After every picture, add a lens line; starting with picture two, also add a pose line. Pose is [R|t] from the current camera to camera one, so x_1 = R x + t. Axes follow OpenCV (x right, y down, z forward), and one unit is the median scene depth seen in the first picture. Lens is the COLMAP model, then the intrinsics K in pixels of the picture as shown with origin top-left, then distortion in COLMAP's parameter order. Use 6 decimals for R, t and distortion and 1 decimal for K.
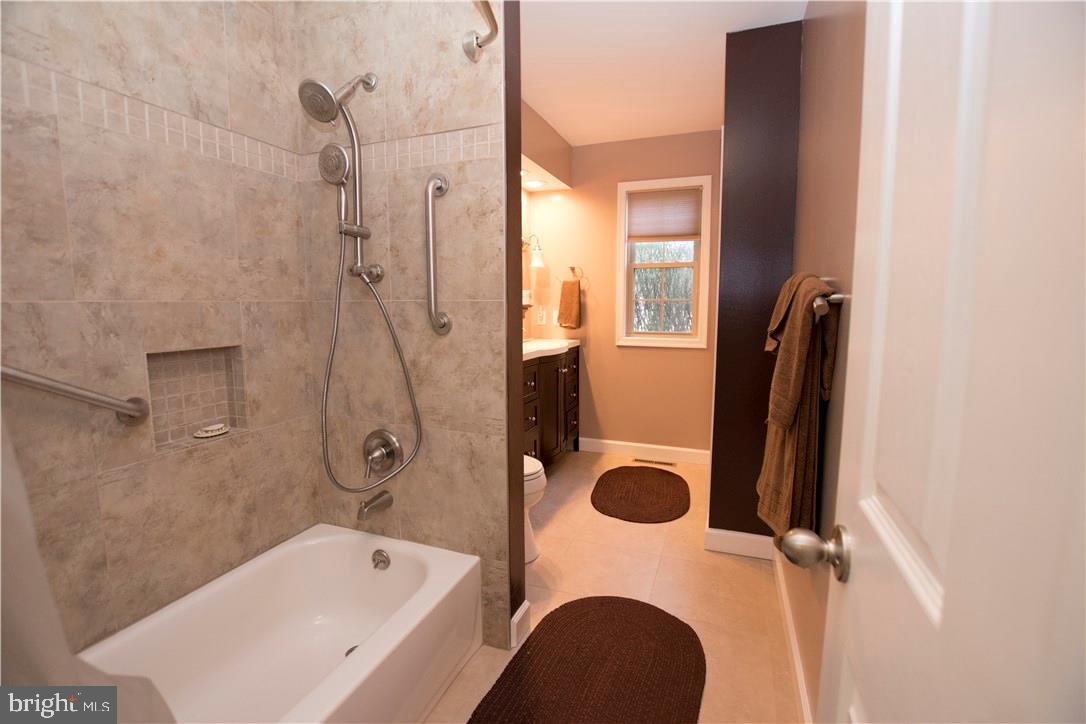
lens RADIAL K [[481.3, 0, 542.3], [0, 481.3, 362.2], [0, 0, 1]] dist [-0.032889, 0.003695]
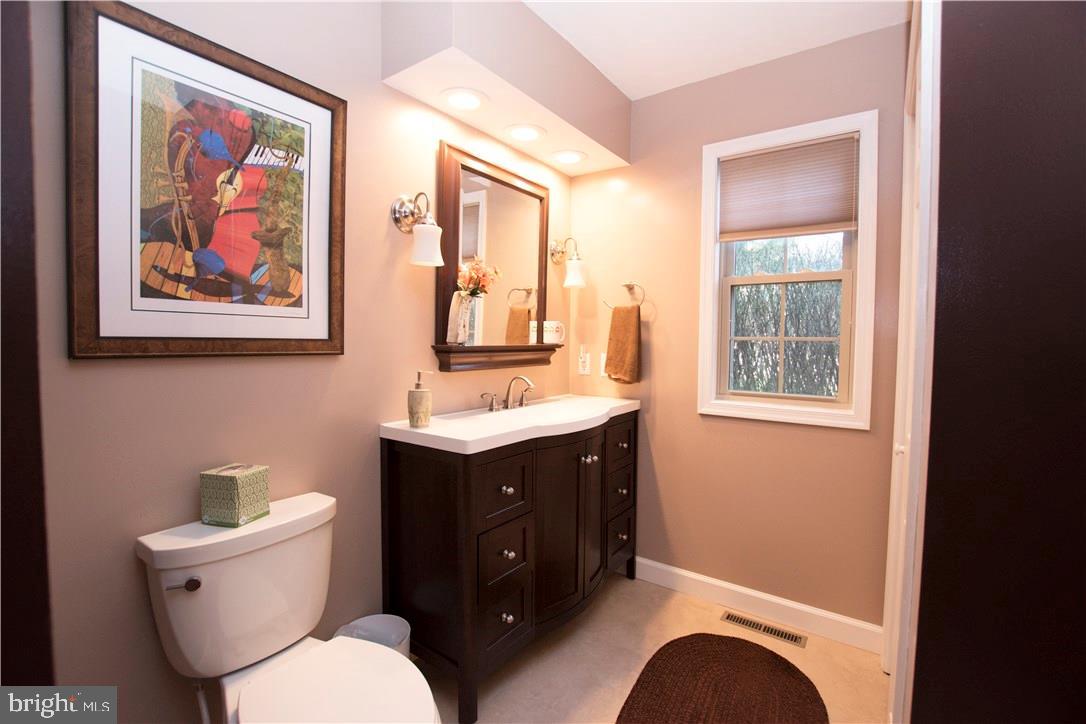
lens RADIAL K [[481.3, 0, 542.0], [0, 481.3, 357.3], [0, 0, 1]] dist [-0.032889, 0.003695]
pose [[0.964160, 0.018664, -0.264665, 0.121402], [-0.036752, 0.997301, -0.063560, -0.058778], [0.262764, 0.071009, 0.962244, 0.368039]]
